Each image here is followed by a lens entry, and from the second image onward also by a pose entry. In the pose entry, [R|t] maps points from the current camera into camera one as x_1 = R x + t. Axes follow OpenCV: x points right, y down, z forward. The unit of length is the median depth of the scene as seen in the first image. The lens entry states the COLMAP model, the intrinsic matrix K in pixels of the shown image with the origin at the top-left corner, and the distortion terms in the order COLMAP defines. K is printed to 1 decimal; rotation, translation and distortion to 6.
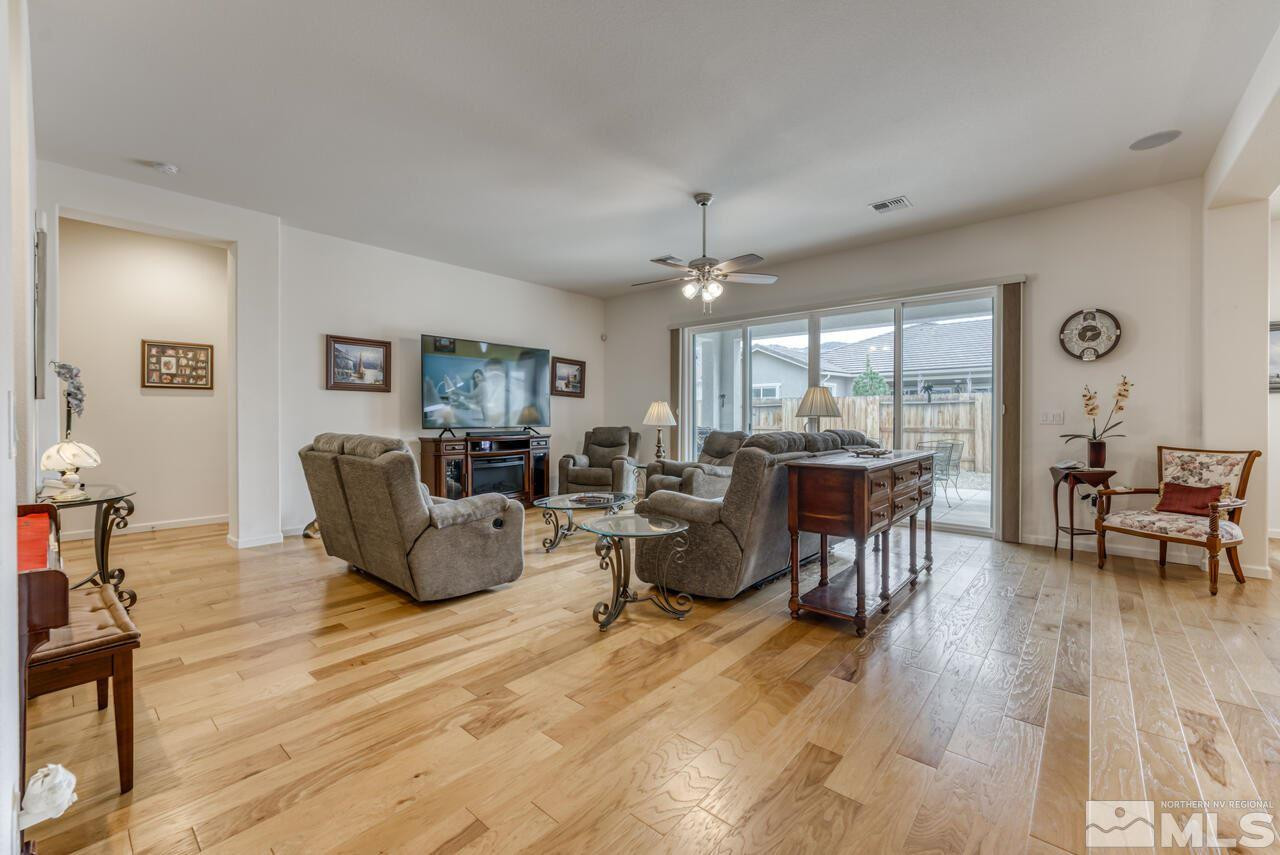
lens RADIAL K [[518.9, 0, 636.9], [0, 518.9, 420.3], [0, 0, 1]] dist [-0.002017, 0.004971]
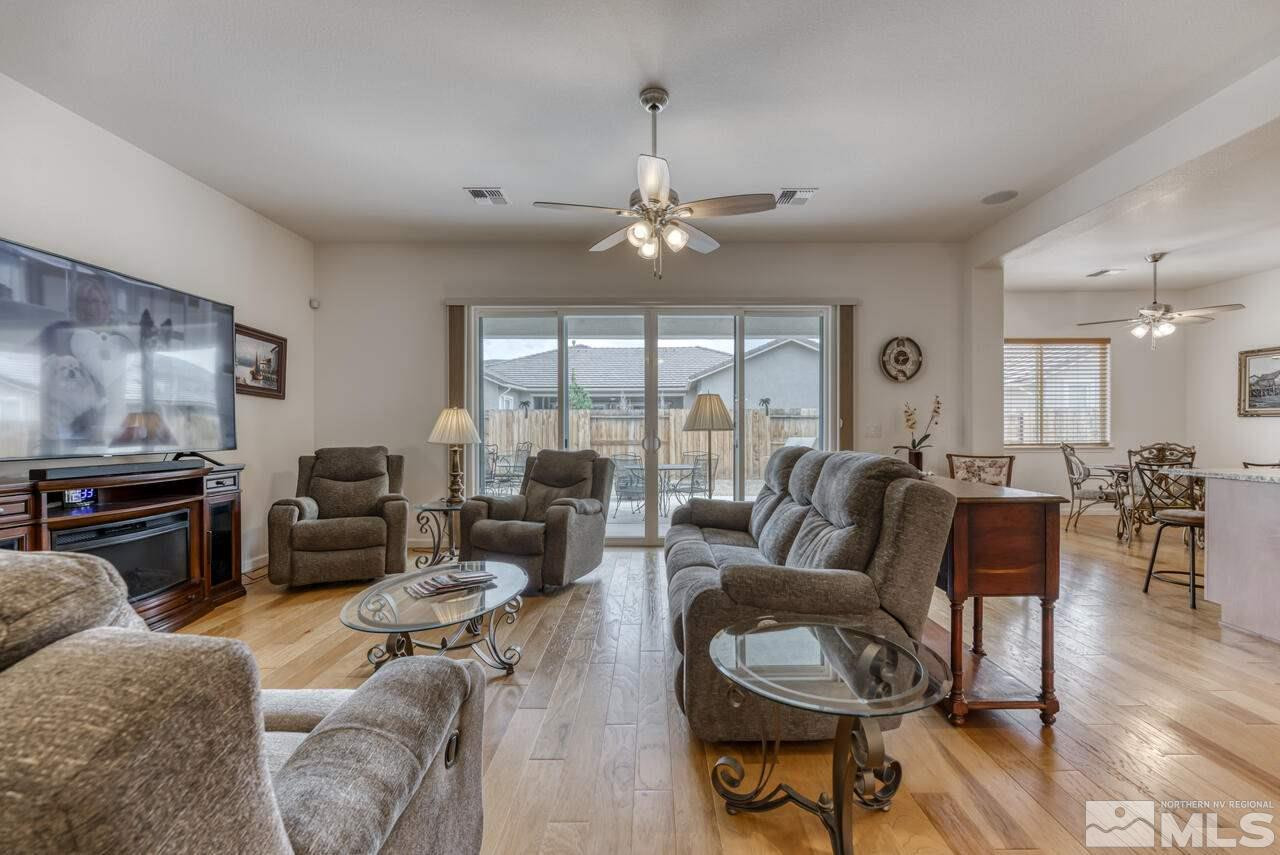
lens RADIAL K [[514.0, 0, 654.0], [0, 514.0, 435.1], [0, 0, 1]] dist [-0.001009, 0.000053]
pose [[0.758292, -0.007544, 0.651871, -0.206116], [0.006135, 0.999971, 0.004437, -0.003010], [-0.651886, 0.000634, 0.758317, 0.351113]]
